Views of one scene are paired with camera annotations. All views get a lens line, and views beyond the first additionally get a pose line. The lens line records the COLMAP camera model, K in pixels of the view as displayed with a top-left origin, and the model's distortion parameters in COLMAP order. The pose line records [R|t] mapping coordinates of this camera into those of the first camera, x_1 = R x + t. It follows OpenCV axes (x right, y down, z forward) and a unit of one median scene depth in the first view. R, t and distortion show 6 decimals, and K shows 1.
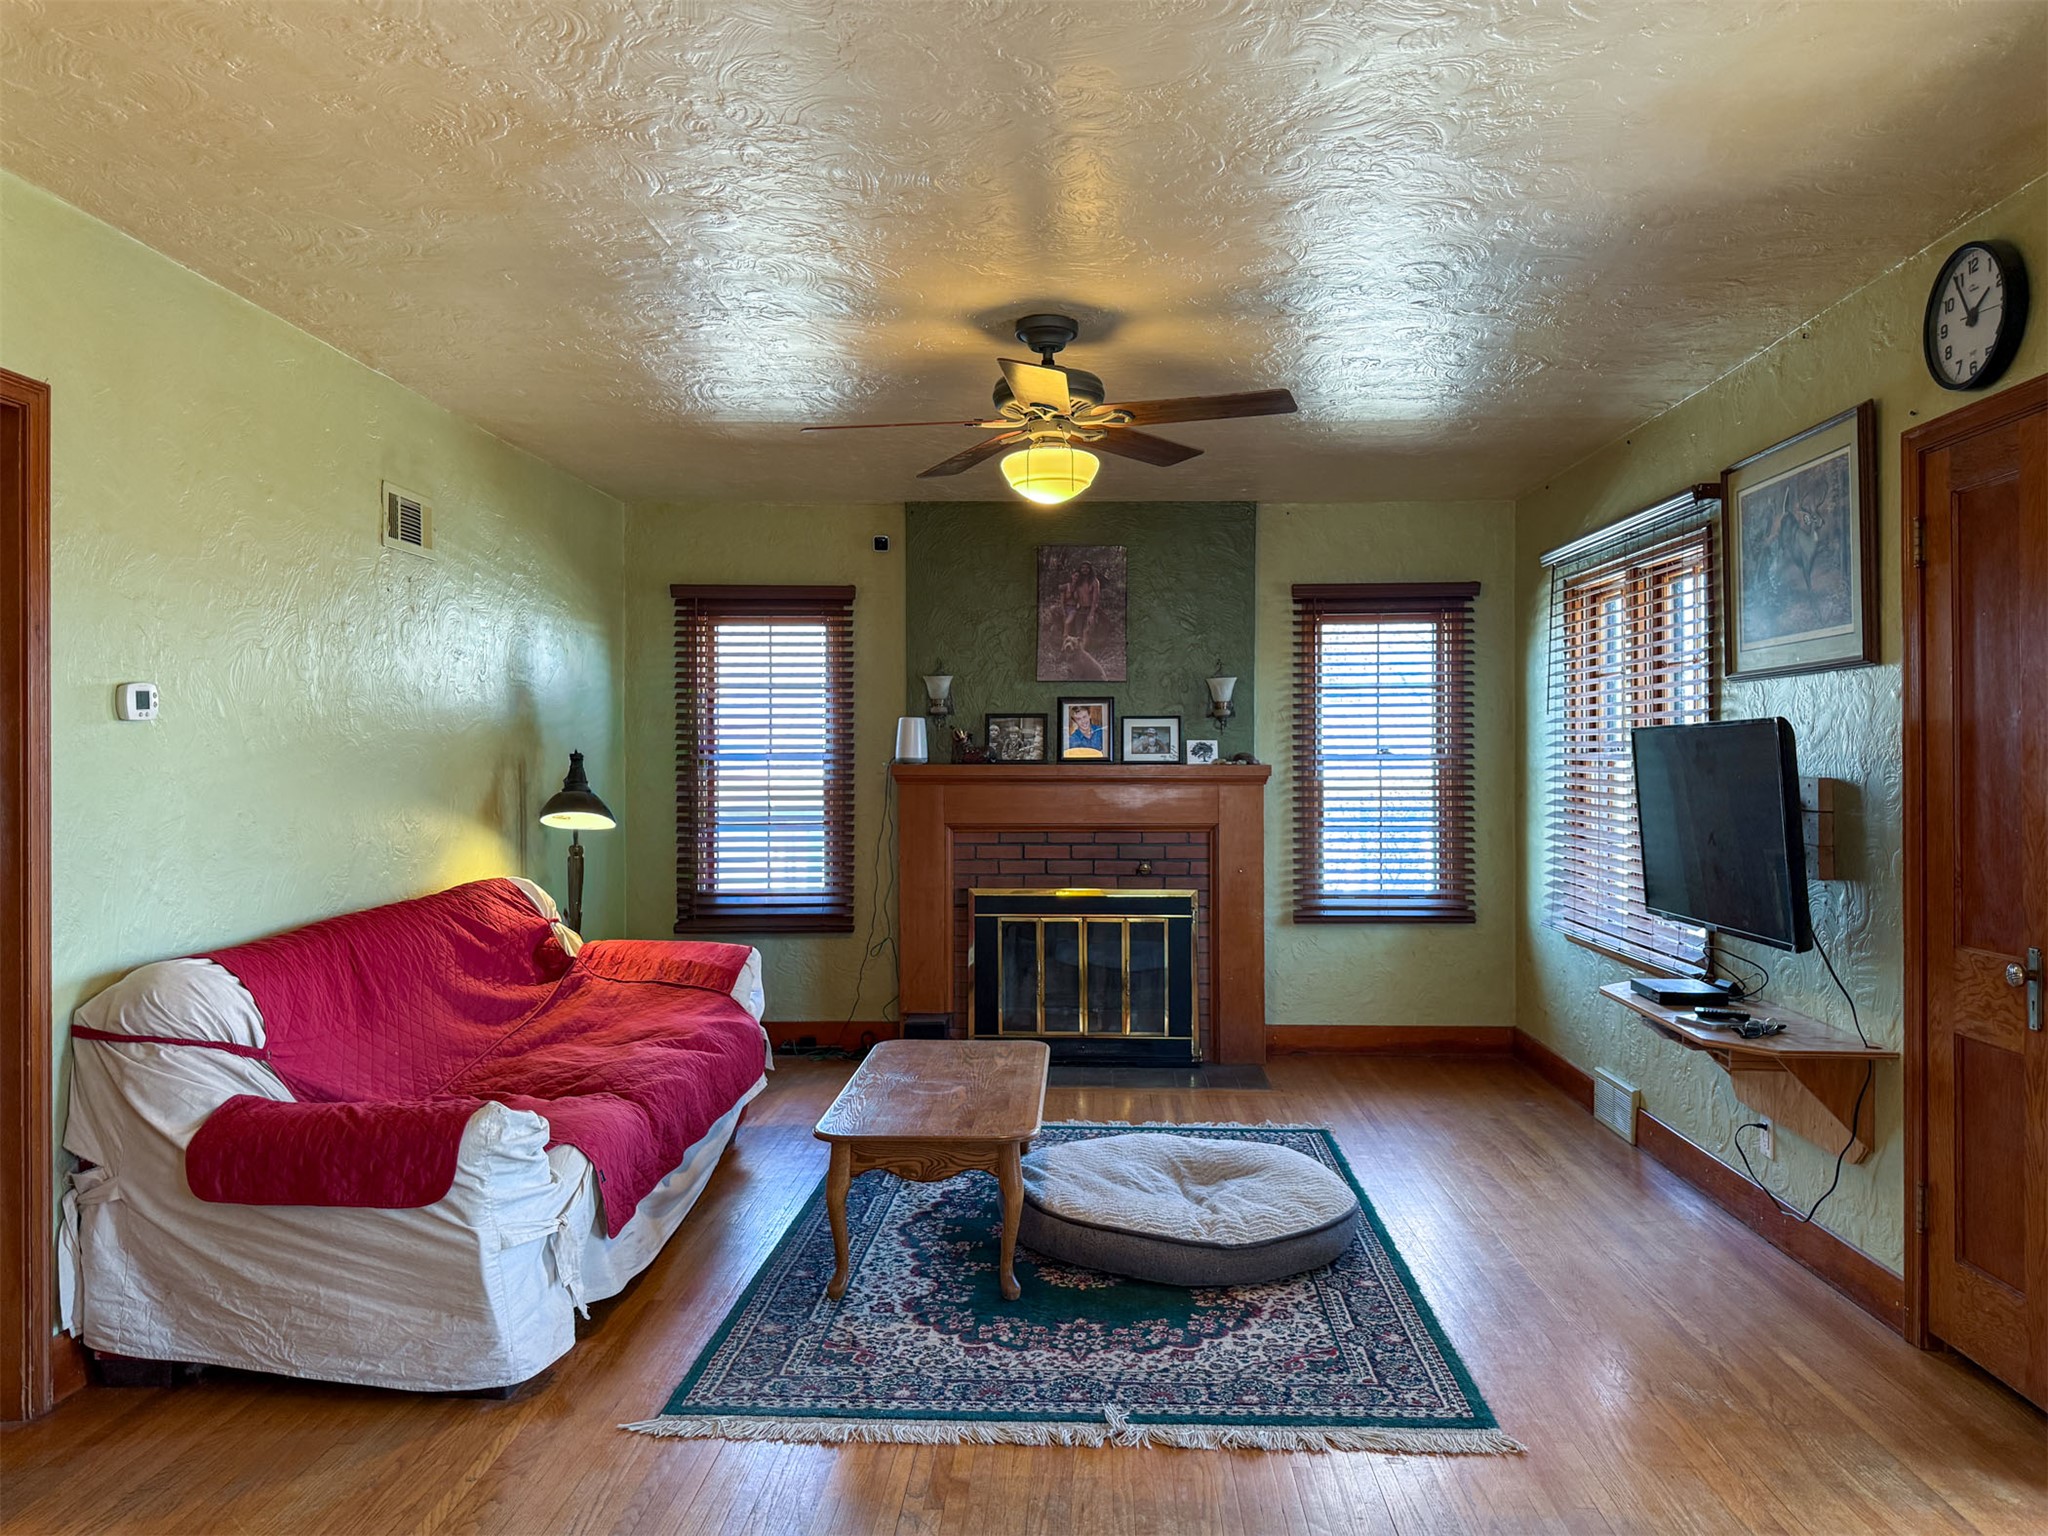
lens RADIAL K [[1453.0, 0, 1098.8], [0, 1453.0, 747.1], [0, 0, 1]] dist [0.042563, -0.073852]
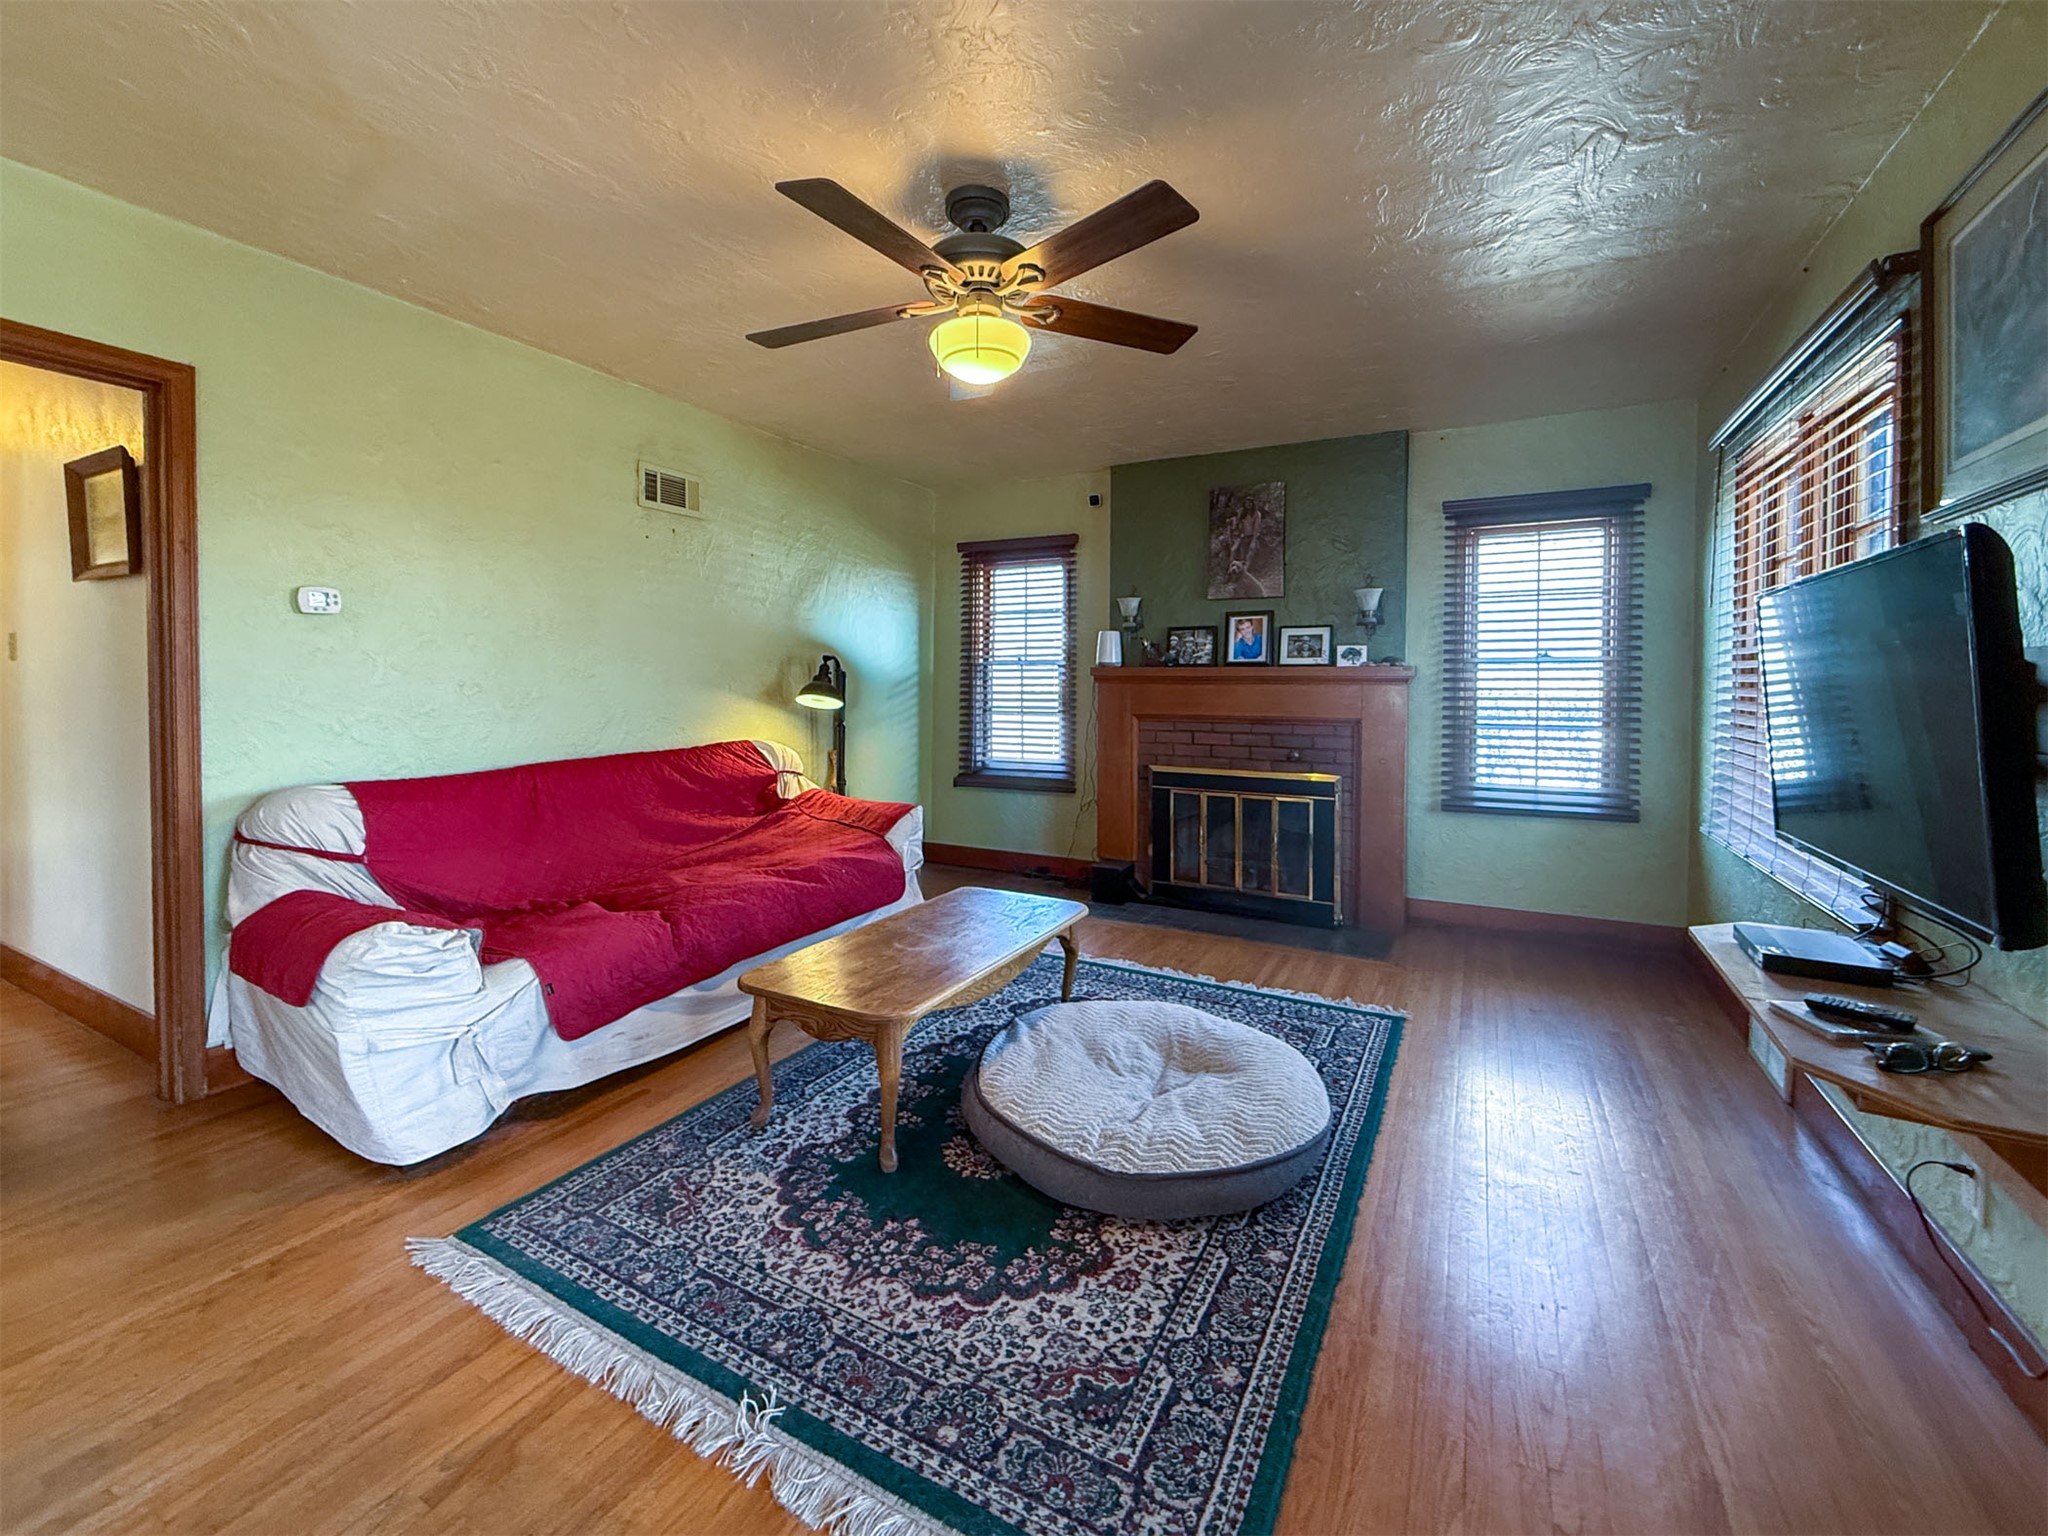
lens RADIAL K [[841.9, 0, 1034.9], [0, 841.9, 704.8], [0, 0, 1]] dist [-0.004687, 0.000306]
pose [[0.883754, 0.013632, -0.467752, 0.311952], [0.000088, 0.999571, 0.029299, 0.043326], [0.467951, -0.025934, 0.883374, 0.576393]]
